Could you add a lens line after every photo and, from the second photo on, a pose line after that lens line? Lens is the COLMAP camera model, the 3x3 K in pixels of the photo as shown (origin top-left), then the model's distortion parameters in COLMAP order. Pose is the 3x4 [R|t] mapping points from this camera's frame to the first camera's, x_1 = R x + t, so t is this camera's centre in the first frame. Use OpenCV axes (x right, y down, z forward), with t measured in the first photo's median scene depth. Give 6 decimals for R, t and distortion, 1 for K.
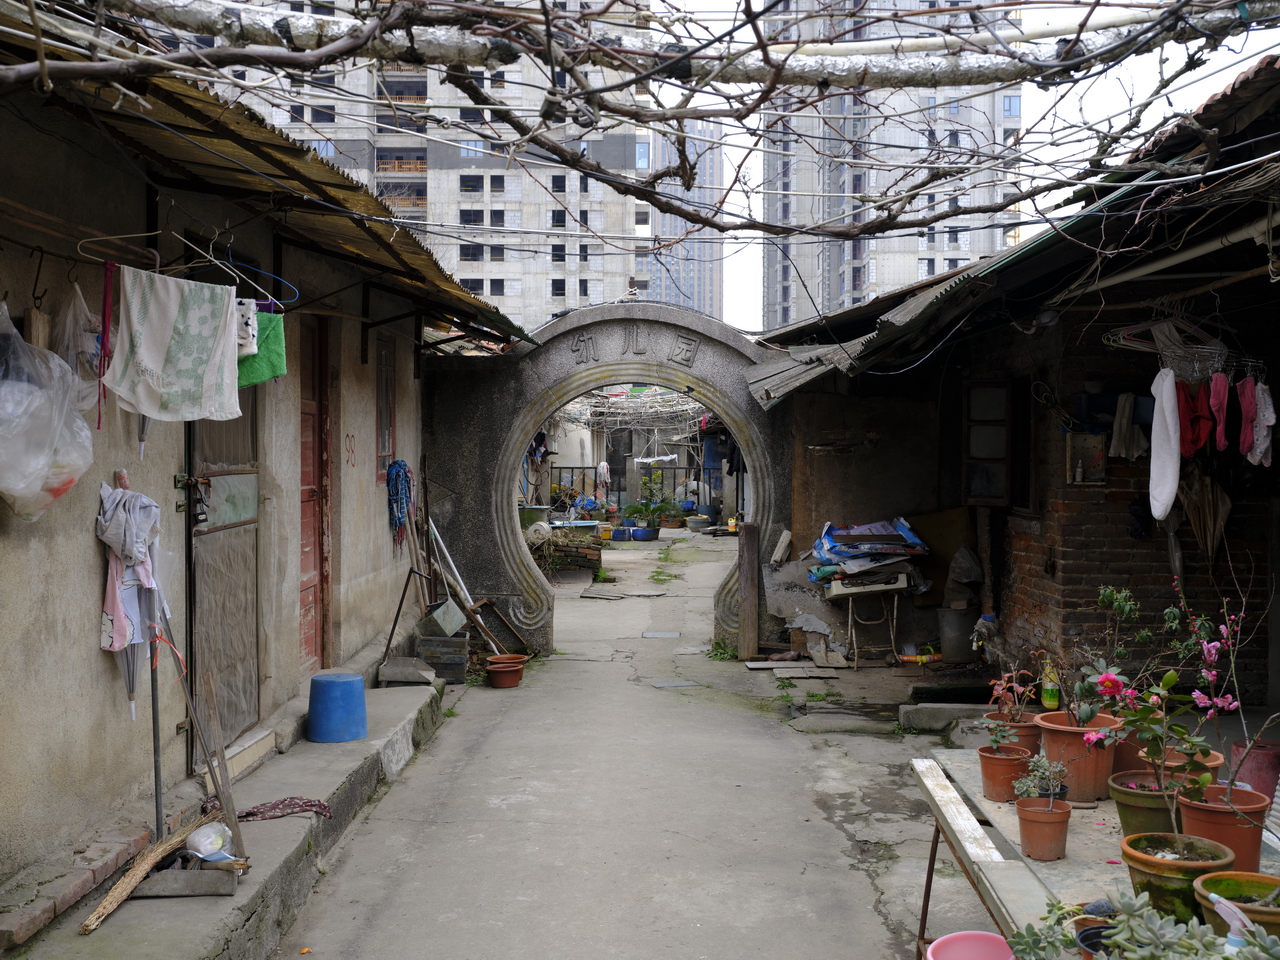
lens RADIAL K [[1345.4, 0, 641.4], [0, 1345.4, 474.4], [0, 0, 1]] dist [-0.014125, 0.000000]
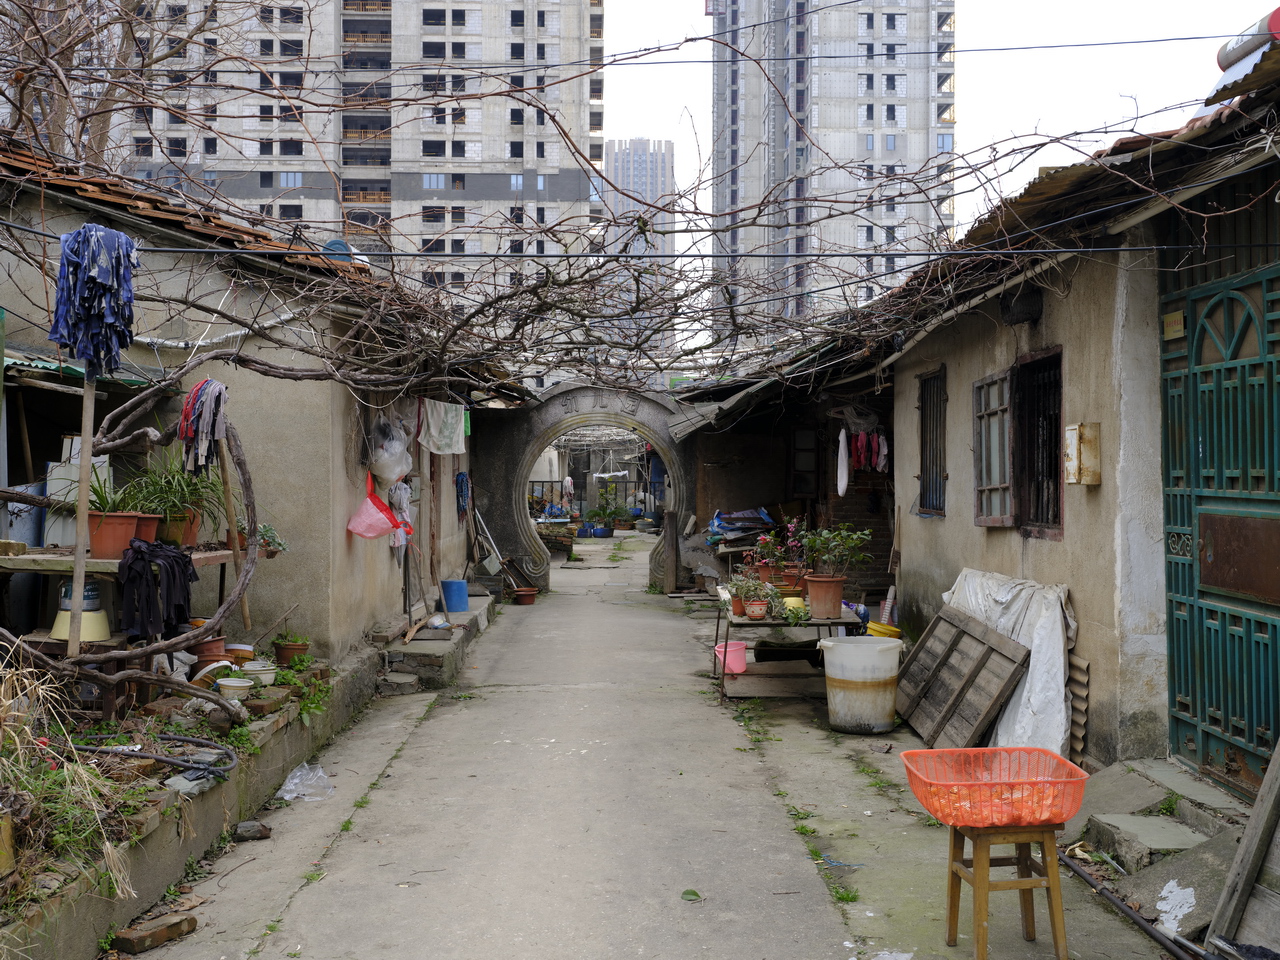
lens RADIAL K [[1345.4, 0, 637.6], [0, 1345.4, 477.4], [0, 0, 1]] dist [-0.014125, 0.000000]
pose [[0.999469, -0.000023, 0.032577, -0.008708], [0.000391, 0.999936, -0.011305, 0.009296], [-0.032575, 0.011312, 0.999405, -0.420408]]
